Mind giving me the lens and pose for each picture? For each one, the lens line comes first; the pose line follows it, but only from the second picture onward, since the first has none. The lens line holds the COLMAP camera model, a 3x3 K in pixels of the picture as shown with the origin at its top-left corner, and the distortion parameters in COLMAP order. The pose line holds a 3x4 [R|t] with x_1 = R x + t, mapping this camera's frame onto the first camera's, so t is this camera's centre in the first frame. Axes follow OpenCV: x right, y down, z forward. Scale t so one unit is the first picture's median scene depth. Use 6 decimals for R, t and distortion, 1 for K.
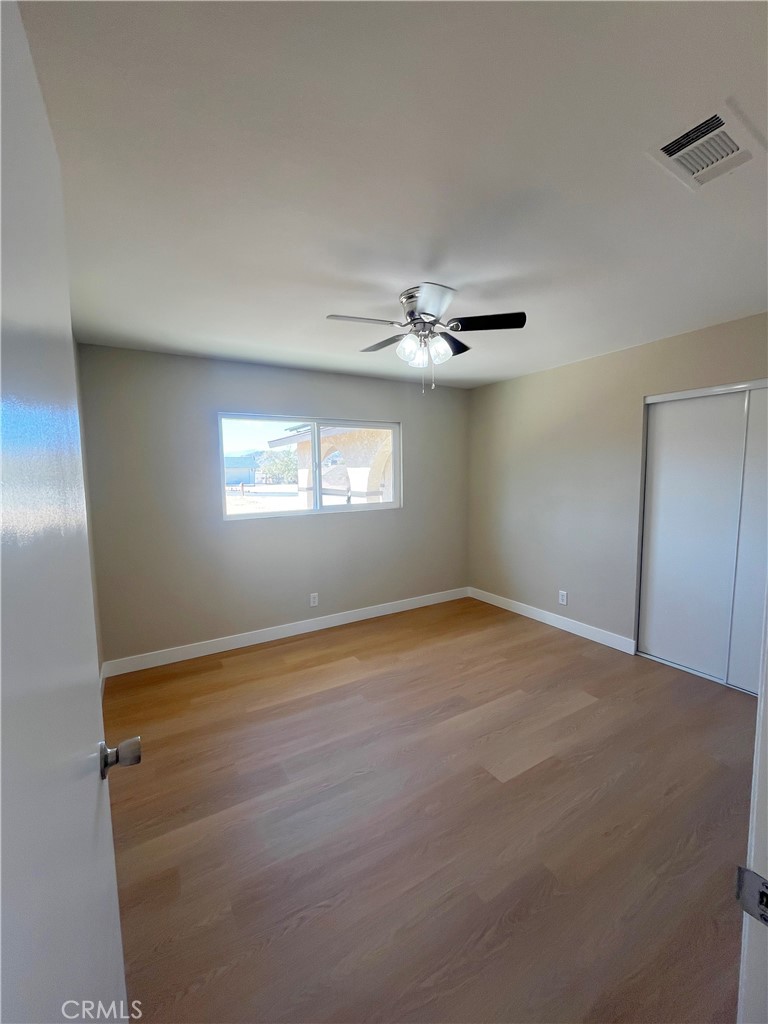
lens RADIAL K [[412.9, 0, 384.1], [0, 412.9, 510.4], [0, 0, 1]] dist [-0.000275, -0.000110]
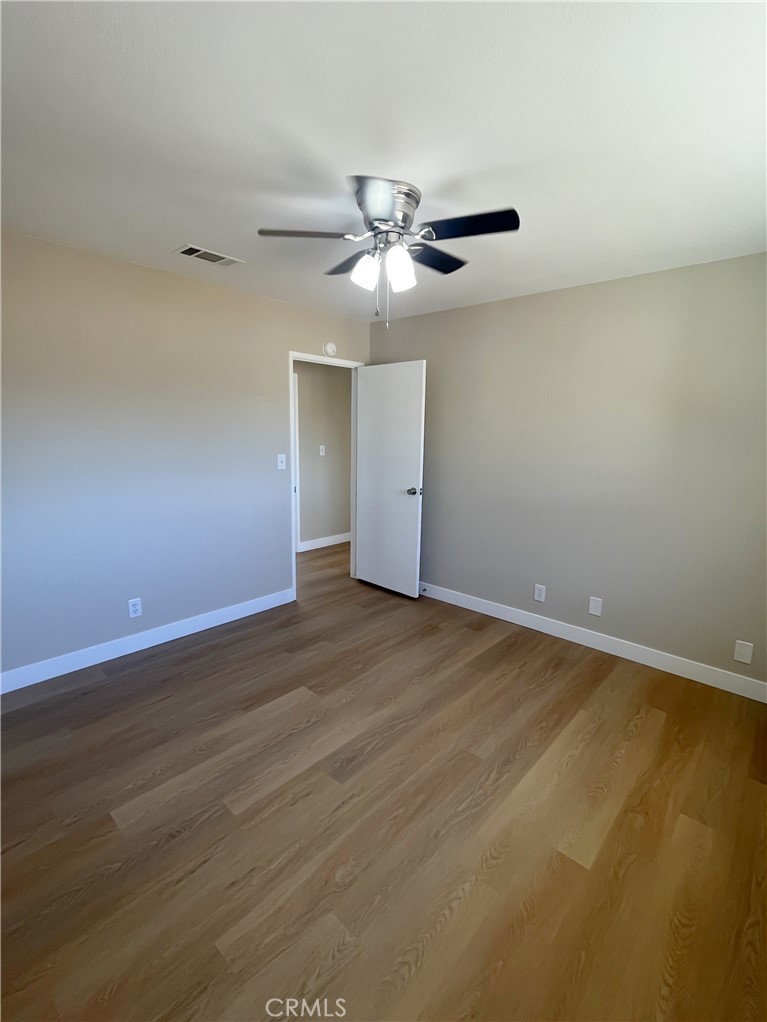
lens RADIAL K [[464.6, 0, 375.4], [0, 464.6, 507.4], [0, 0, 1]] dist [0.000565, -0.000258]
pose [[-0.963813, 0.038257, -0.263820, 0.309382], [-0.032177, 0.965717, 0.257593, -0.152293], [0.264630, 0.256761, -0.929540, 1.596262]]
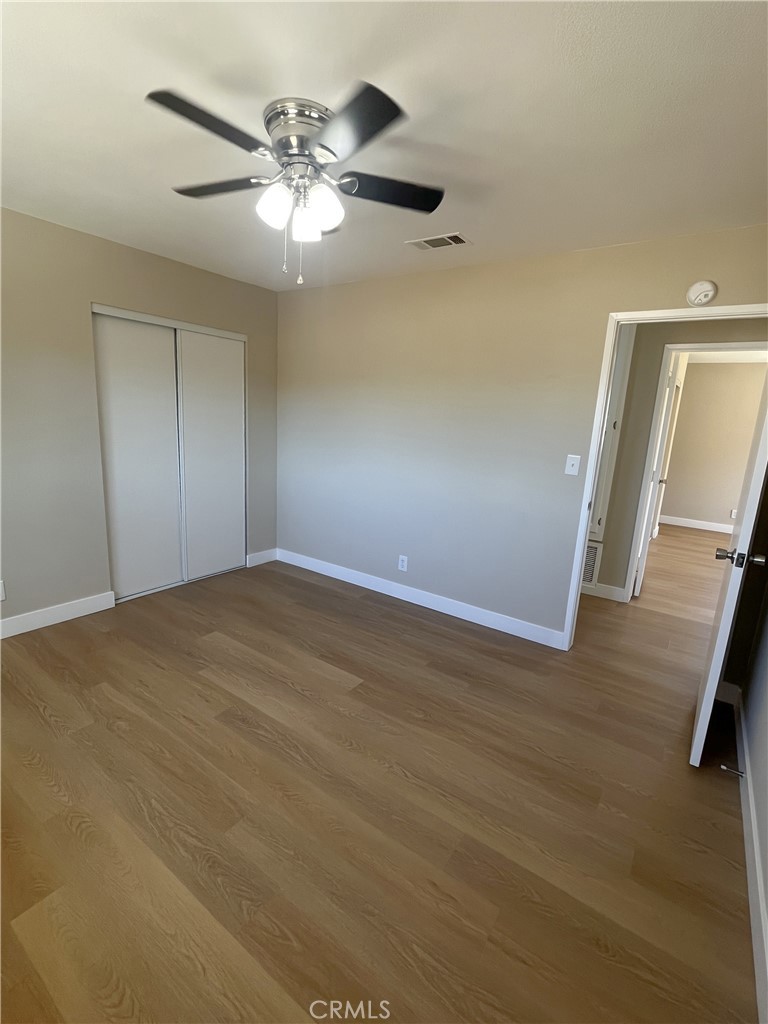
lens RADIAL K [[465.5, 0, 375.9], [0, 465.5, 508.4], [0, 0, 1]] dist [0.000565, -0.000258]
pose [[-0.386015, -0.196902, 0.901234, -0.589565], [0.036584, 0.972919, 0.228233, -0.079429], [-0.921767, 0.121072, -0.368358, 1.012524]]
